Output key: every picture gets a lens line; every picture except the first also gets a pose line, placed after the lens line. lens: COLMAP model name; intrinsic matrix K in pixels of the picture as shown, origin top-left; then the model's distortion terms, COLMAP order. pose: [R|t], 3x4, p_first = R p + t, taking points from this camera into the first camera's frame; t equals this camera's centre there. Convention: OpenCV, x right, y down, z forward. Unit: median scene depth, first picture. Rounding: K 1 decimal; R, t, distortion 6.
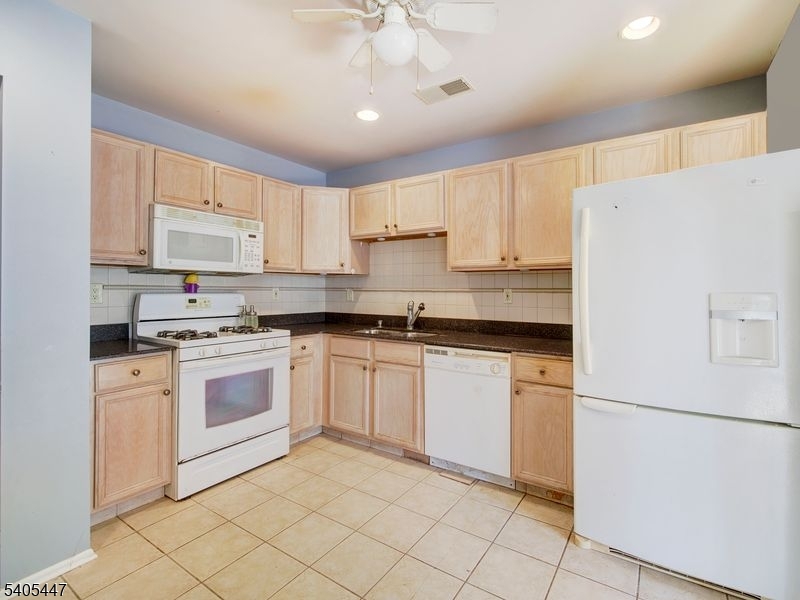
lens RADIAL K [[381.6, 0, 400.0], [0, 381.6, 284.1], [0, 0, 1]] dist [0.000383, -0.000340]
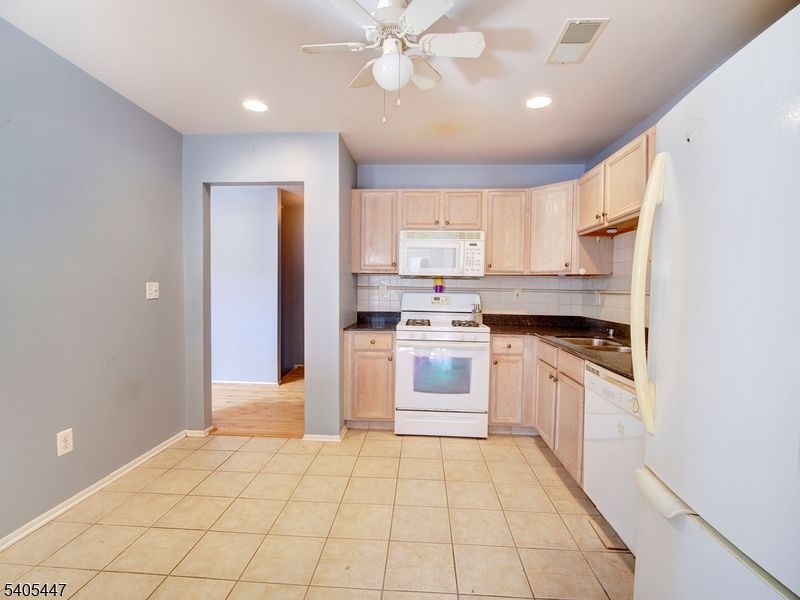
lens RADIAL K [[372.9, 0, 404.4], [0, 372.9, 299.8], [0, 0, 1]] dist [-0.000718, -0.000224]
pose [[0.514847, 0.029592, -0.856771, 0.495106], [-0.001511, 0.999434, 0.033612, 0.004631], [0.857281, -0.016010, 0.514601, 0.234952]]
